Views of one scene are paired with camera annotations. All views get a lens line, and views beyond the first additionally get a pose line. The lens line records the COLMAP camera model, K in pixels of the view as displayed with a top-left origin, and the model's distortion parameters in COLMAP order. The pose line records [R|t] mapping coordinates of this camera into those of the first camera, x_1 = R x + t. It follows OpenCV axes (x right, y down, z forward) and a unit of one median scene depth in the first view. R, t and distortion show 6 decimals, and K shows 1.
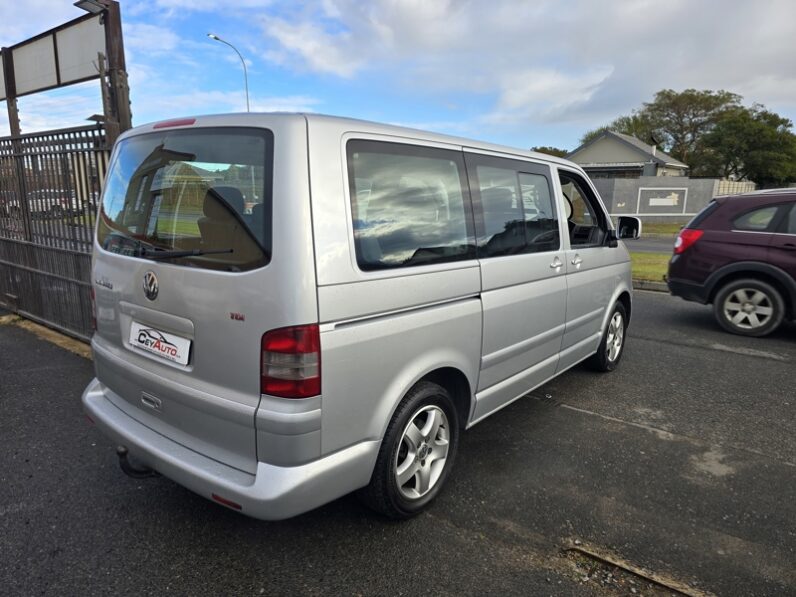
lens RADIAL K [[537.9, 0, 397.8], [0, 537.9, 302.4], [0, 0, 1]] dist [0.044514, -0.036882]
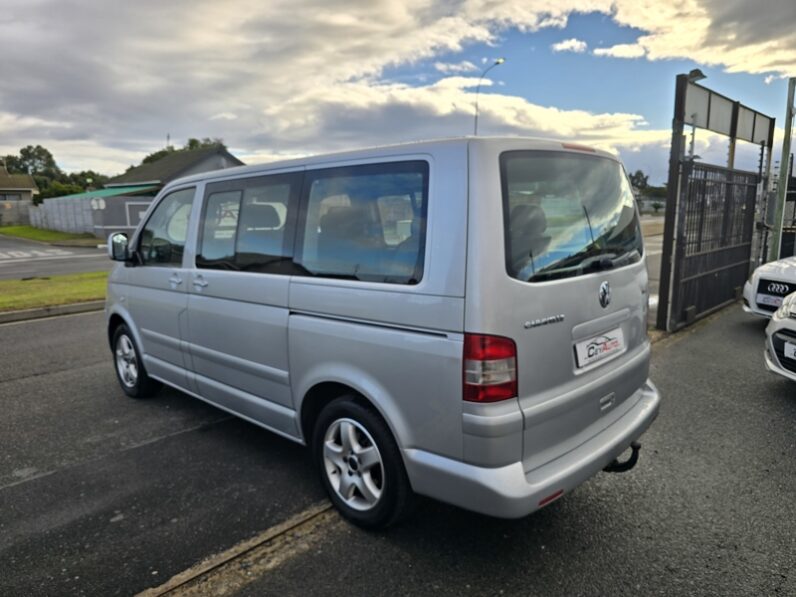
lens RADIAL K [[537.9, 0, 399.7], [0, 537.9, 293.3], [0, 0, 1]] dist [0.044514, -0.036882]
pose [[0.091740, -0.168394, 0.981441, -0.971934], [0.213917, 0.965920, 0.145735, -0.174291], [-0.972534, 0.196577, 0.124636, 0.783349]]
